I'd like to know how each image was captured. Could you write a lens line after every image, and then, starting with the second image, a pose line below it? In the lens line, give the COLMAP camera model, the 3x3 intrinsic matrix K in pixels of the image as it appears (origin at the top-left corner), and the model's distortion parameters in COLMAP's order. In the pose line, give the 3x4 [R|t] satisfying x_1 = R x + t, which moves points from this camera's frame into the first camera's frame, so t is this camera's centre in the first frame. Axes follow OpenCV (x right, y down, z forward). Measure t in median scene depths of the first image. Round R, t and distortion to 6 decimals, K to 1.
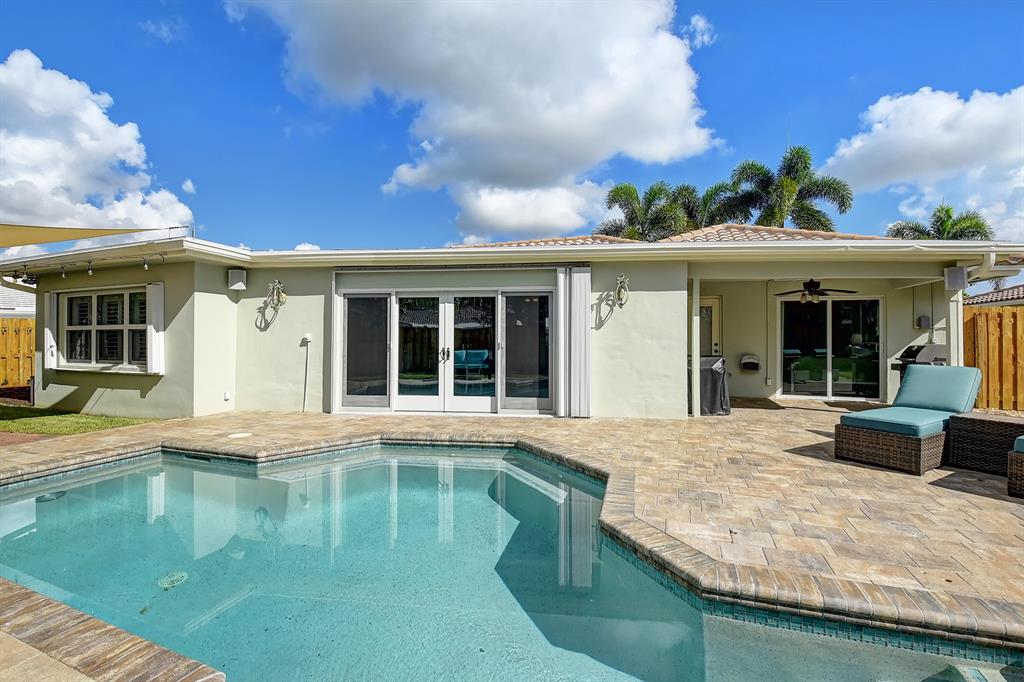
lens RADIAL K [[453.3, 0, 514.0], [0, 453.3, 336.2], [0, 0, 1]] dist [0.002242, -0.022312]
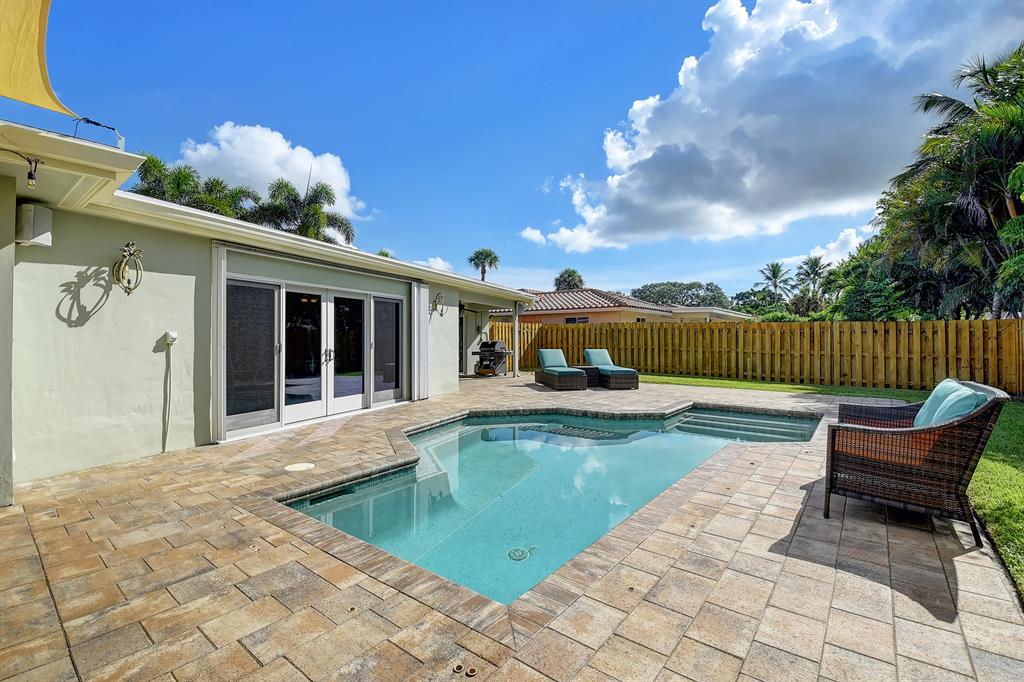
lens RADIAL K [[452.3, 0, 508.1], [0, 452.3, 330.0], [0, 0, 1]] dist [0.013647, -0.023444]
pose [[0.313314, 0.016531, 0.949506, -0.929746], [-0.000188, 0.999850, -0.017346, 0.002817], [-0.949650, 0.005256, 0.313270, 0.335334]]
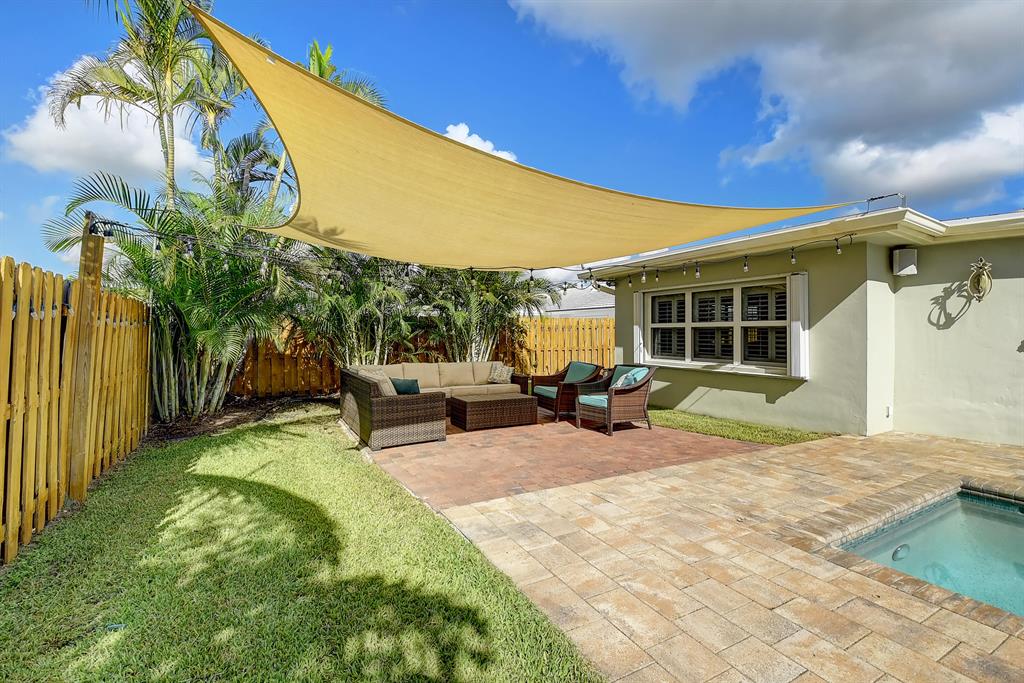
lens RADIAL K [[452.3, 0, 508.1], [0, 452.3, 330.5], [0, 0, 1]] dist [0.013647, -0.023444]
pose [[0.742826, 0.003128, -0.669477, -0.604819], [-0.005859, 0.999981, -0.001829, -0.003128], [0.669459, 0.005281, 0.742830, -0.022620]]
